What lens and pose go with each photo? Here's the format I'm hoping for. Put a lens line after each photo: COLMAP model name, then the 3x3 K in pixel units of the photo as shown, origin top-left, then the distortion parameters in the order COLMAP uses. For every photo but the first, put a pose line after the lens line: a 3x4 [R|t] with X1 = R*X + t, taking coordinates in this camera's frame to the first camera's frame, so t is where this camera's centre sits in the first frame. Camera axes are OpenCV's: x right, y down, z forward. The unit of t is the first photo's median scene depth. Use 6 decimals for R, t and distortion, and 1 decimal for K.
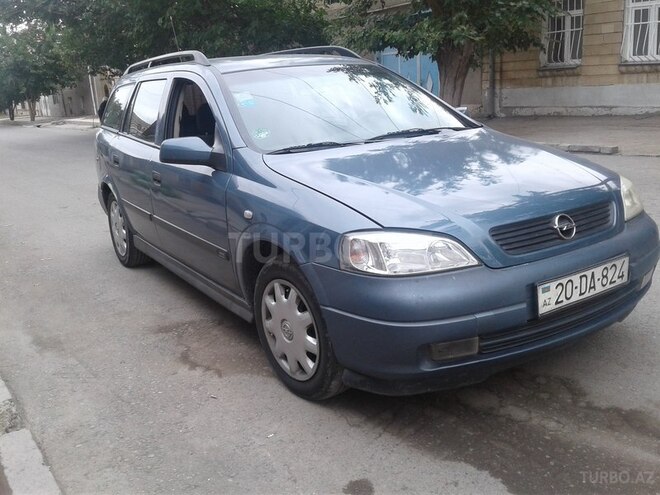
lens RADIAL K [[611.2, 0, 330.0], [0, 611.2, 247.5], [0, 0, 1]] dist [0.097117, -0.196283]
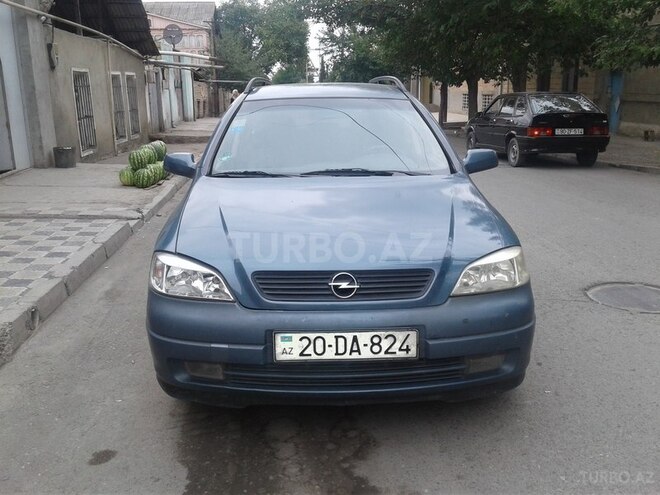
lens RADIAL K [[615.9, 0, 340.3], [0, 615.9, 230.4], [0, 0, 1]] dist [0.090493, -0.177714]
pose [[0.856572, 0.170381, -0.487087, 0.862870], [-0.180578, 0.983207, 0.026364, -0.150496], [0.483400, 0.065375, 0.872955, 0.100626]]
